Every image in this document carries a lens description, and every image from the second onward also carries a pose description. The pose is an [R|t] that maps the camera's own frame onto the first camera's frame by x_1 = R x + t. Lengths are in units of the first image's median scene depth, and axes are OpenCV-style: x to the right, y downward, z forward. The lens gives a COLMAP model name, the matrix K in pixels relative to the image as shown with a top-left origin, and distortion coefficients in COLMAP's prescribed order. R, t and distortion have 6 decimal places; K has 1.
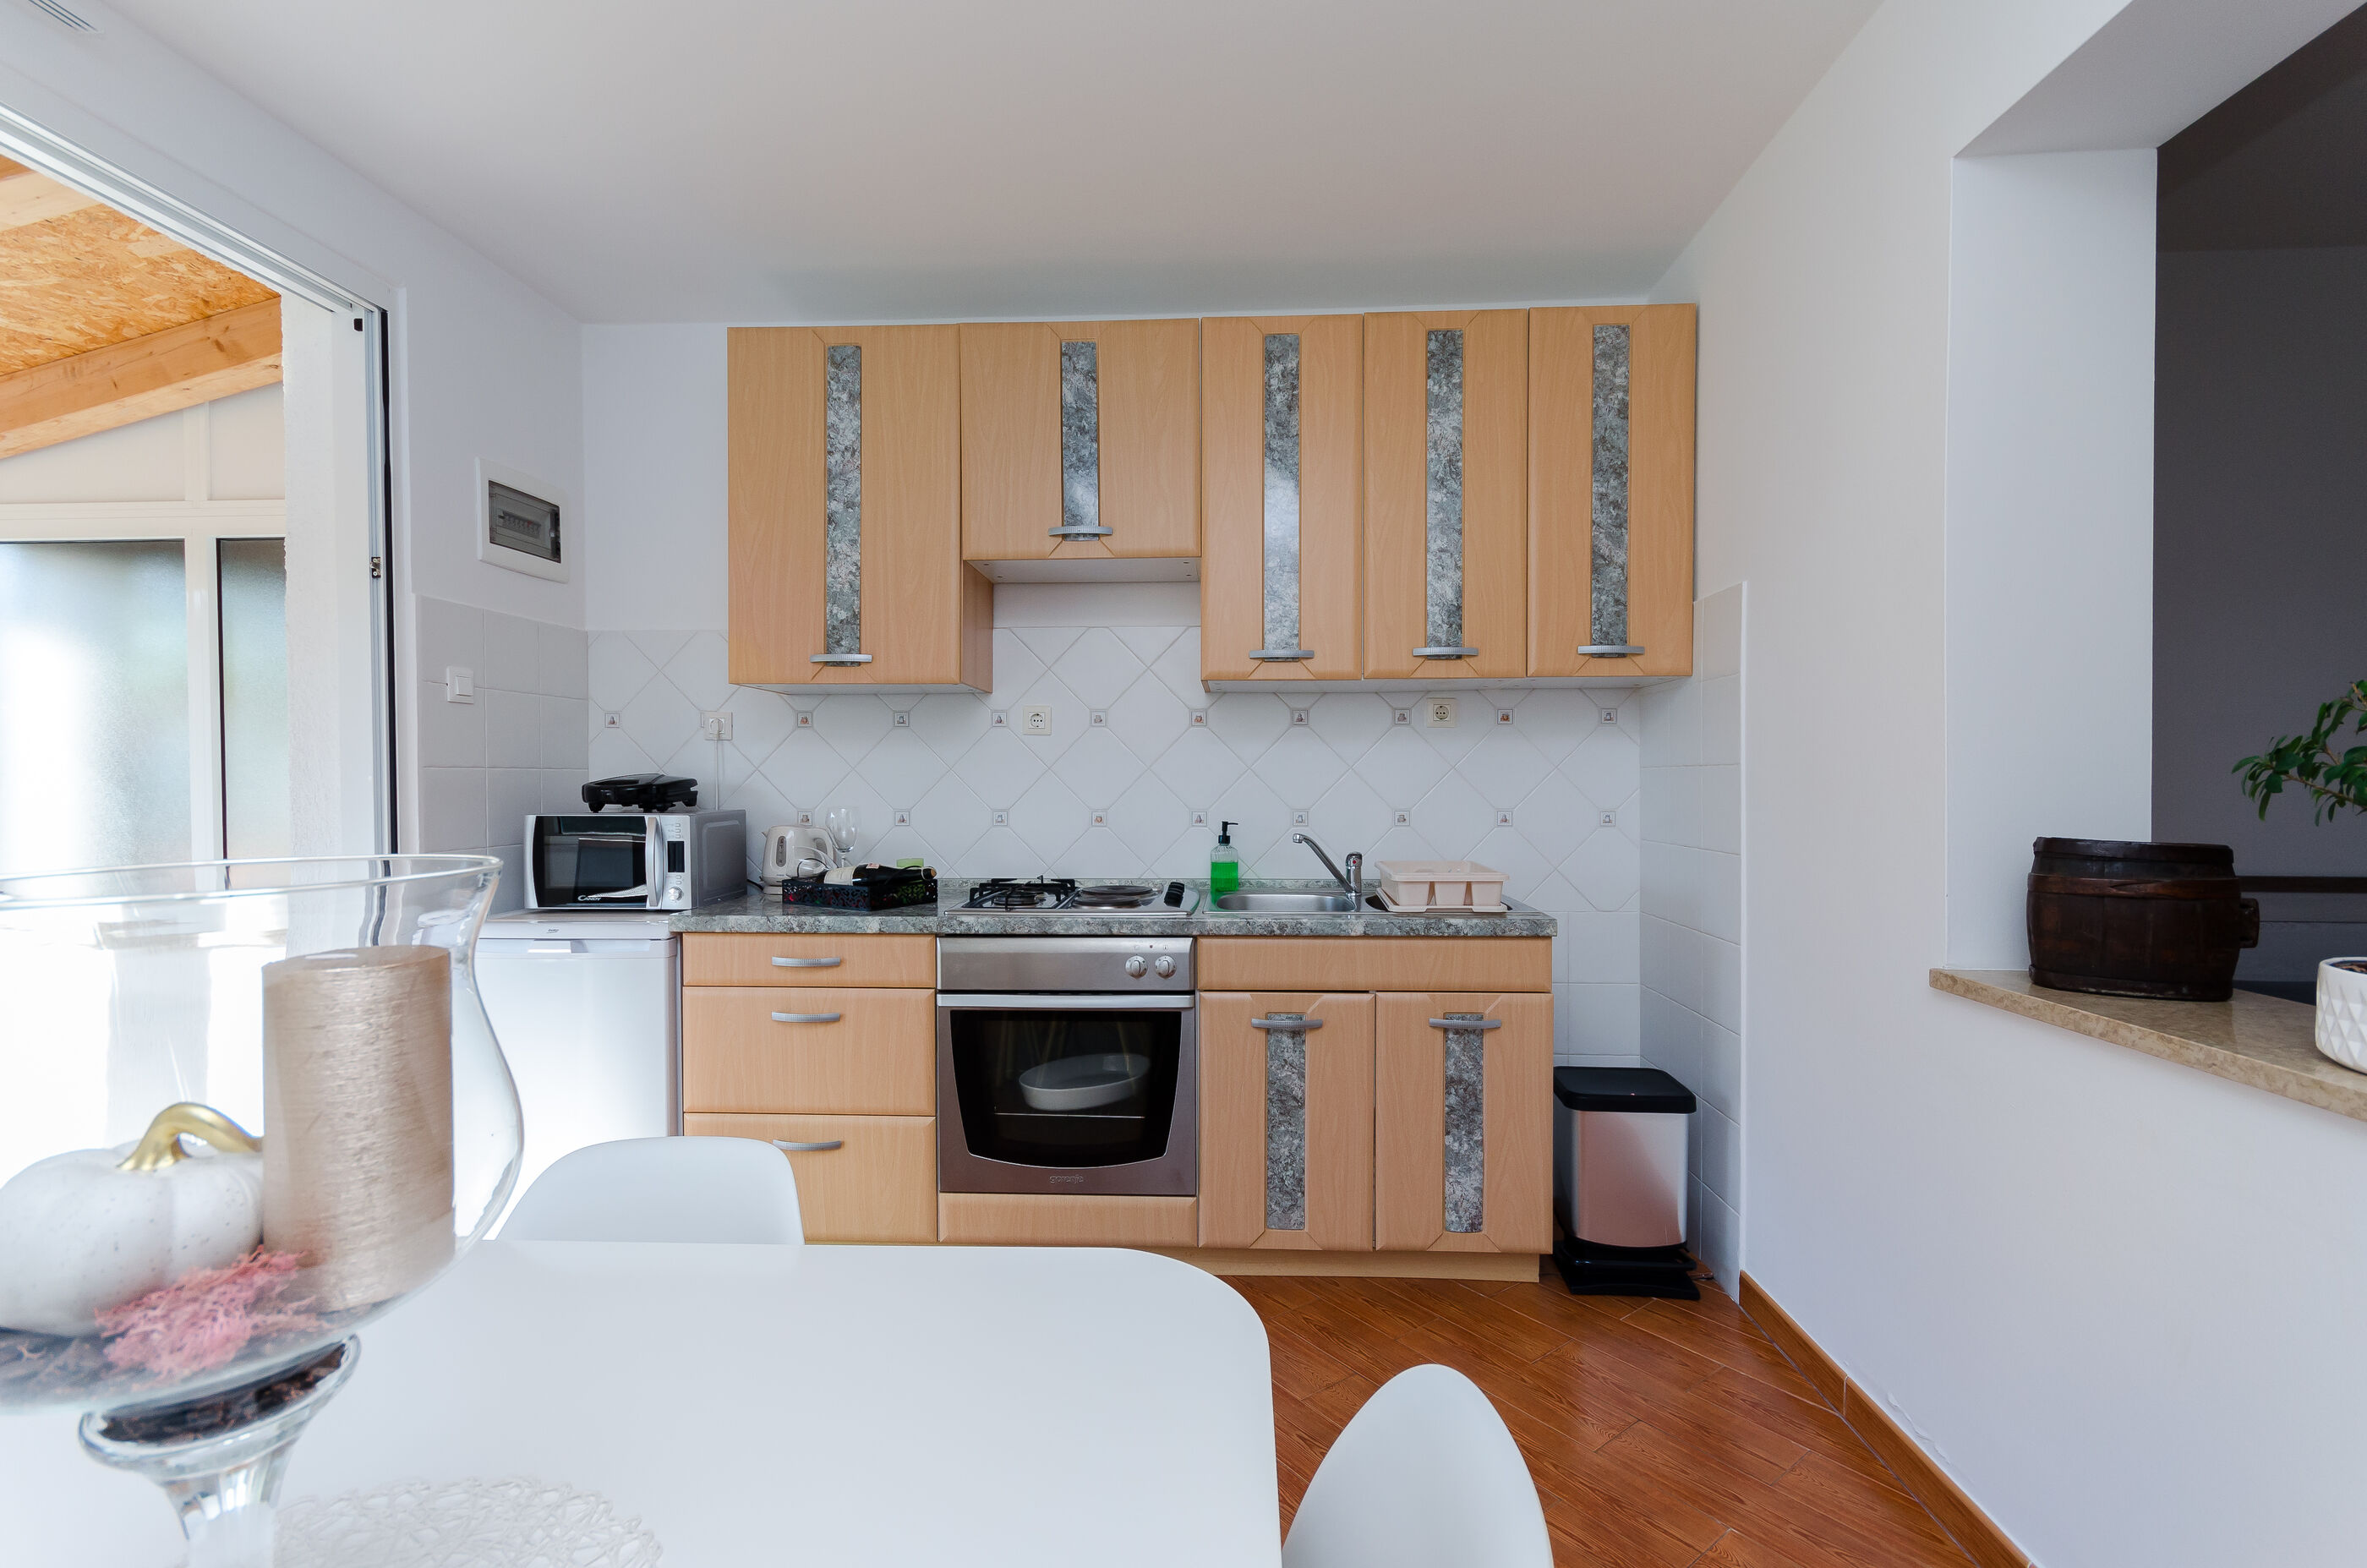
lens RADIAL K [[1037.4, 0, 1186.7], [0, 1037.4, 790.4], [0, 0, 1]] dist [0.001824, 0.000391]
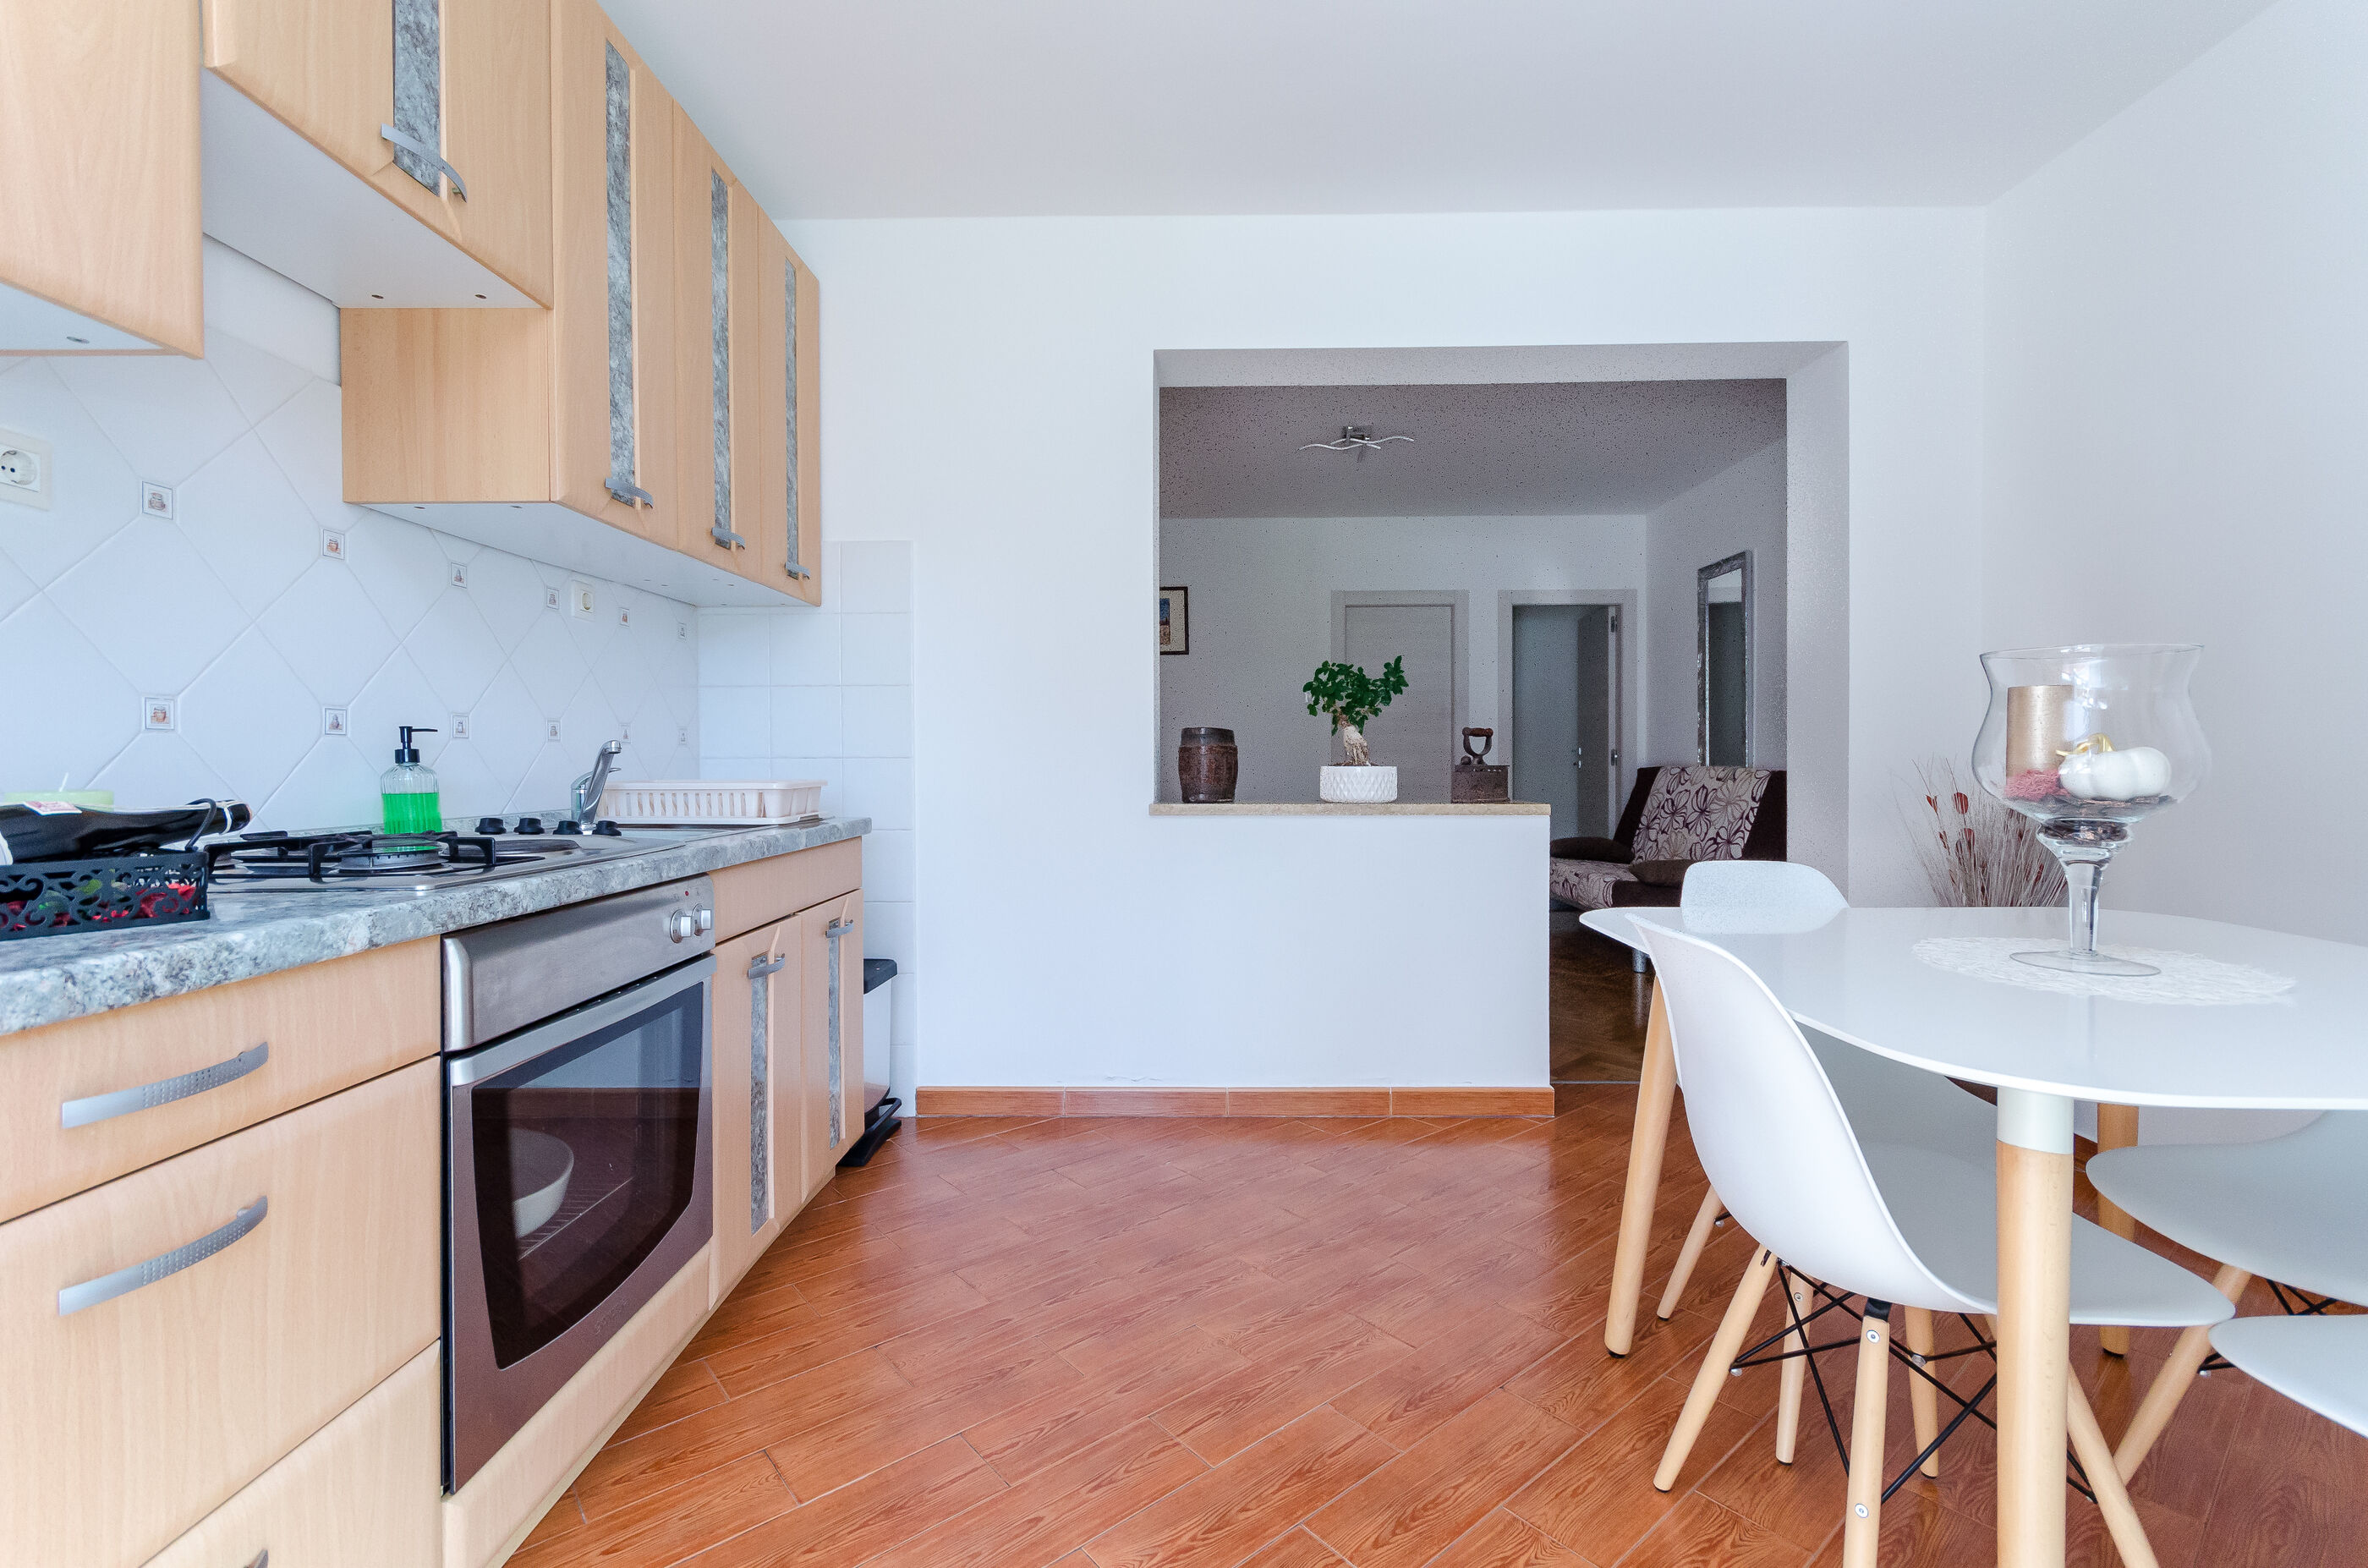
lens RADIAL K [[1044.2, 0, 1194.7], [0, 1044.2, 768.2], [0, 0, 1]] dist [0.000139, 0.000482]
pose [[-0.045307, -0.007616, 0.998944, -0.642979], [0.018488, 0.999793, 0.008461, 0.063003], [-0.998802, 0.018852, -0.045157, 0.626279]]
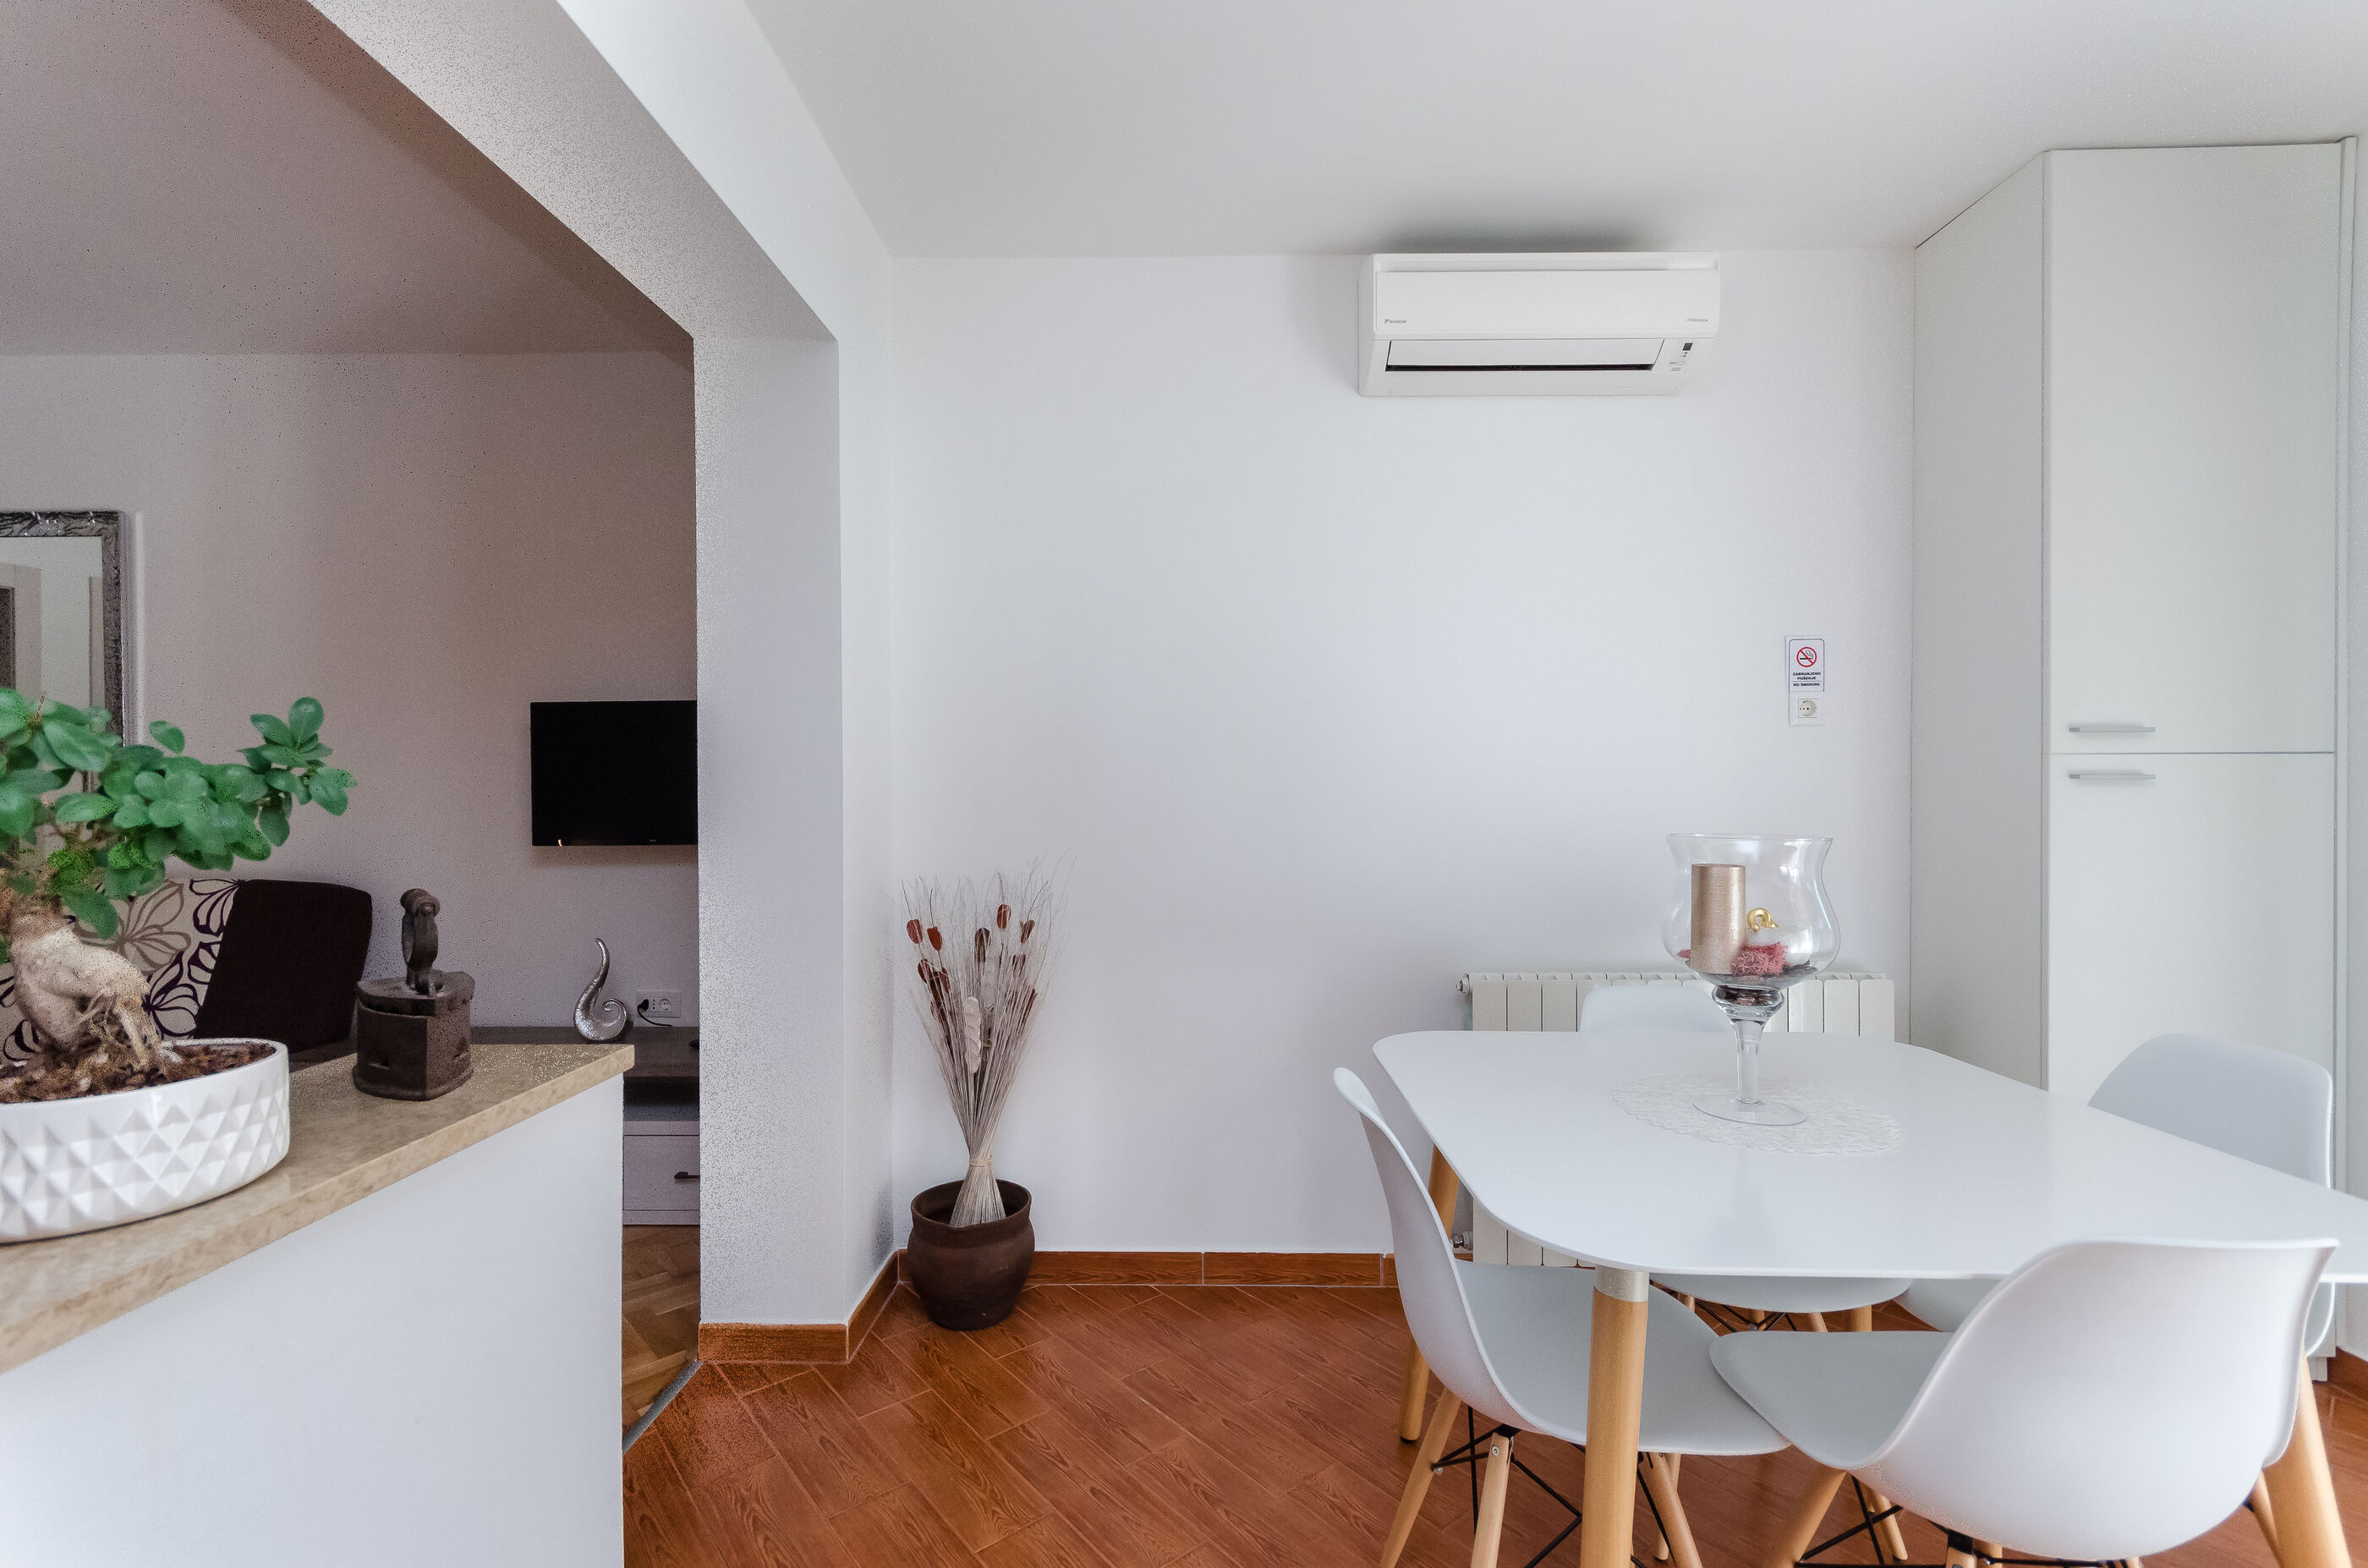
lens RADIAL K [[1037.9, 0, 1187.2], [0, 1037.9, 790.4], [0, 0, 1]] dist [0.001824, 0.000391]
pose [[-0.998893, 0.004426, -0.046836, 0.165758], [0.003460, 0.999780, 0.020674, -0.020693], [0.046917, 0.020489, -0.998689, 0.730794]]
